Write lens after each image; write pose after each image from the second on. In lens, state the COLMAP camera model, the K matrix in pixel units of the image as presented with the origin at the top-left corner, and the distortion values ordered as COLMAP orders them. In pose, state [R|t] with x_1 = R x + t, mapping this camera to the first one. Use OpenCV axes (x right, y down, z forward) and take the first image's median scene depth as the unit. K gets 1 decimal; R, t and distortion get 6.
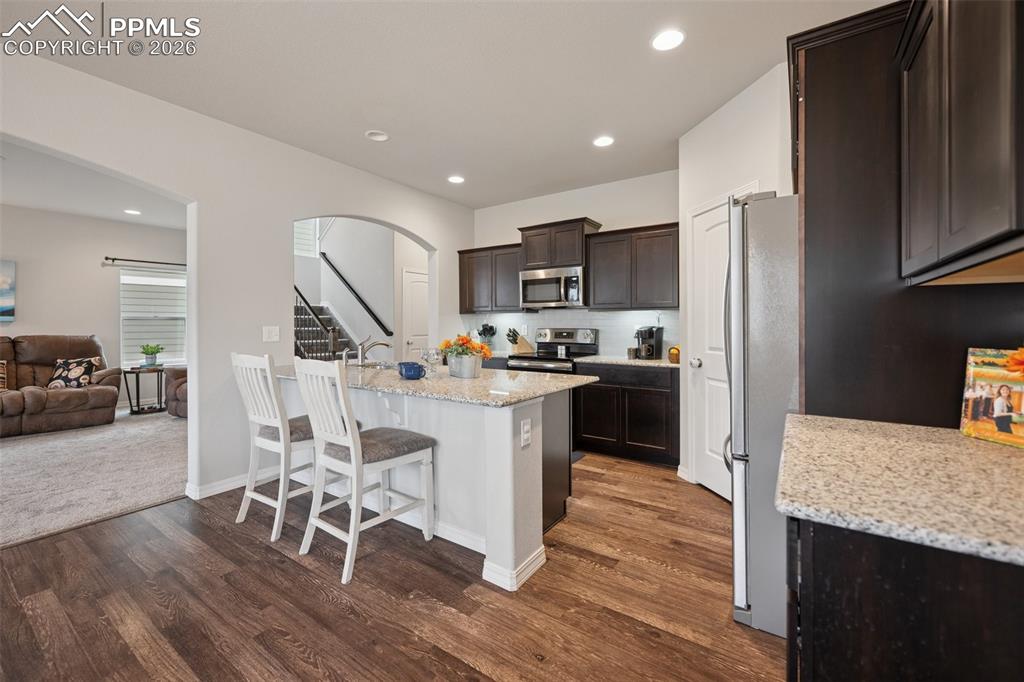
lens RADIAL K [[414.7, 0, 509.0], [0, 414.7, 327.7], [0, 0, 1]] dist [-0.002348, -0.000546]
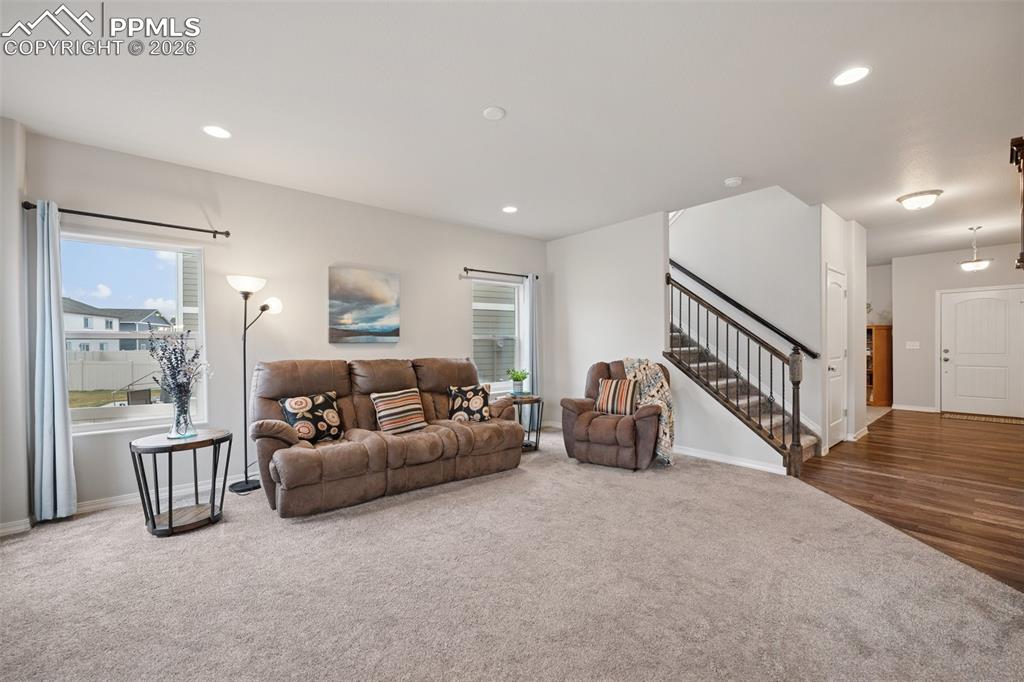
lens RADIAL K [[414.7, 0, 513.5], [0, 414.7, 347.3], [0, 0, 1]] dist [-0.002348, -0.000546]
pose [[0.963237, -0.004638, -0.268612, -0.829924], [0.004896, 0.999988, 0.000292, -0.003771], [0.268608, -0.001596, 0.963248, 0.241300]]
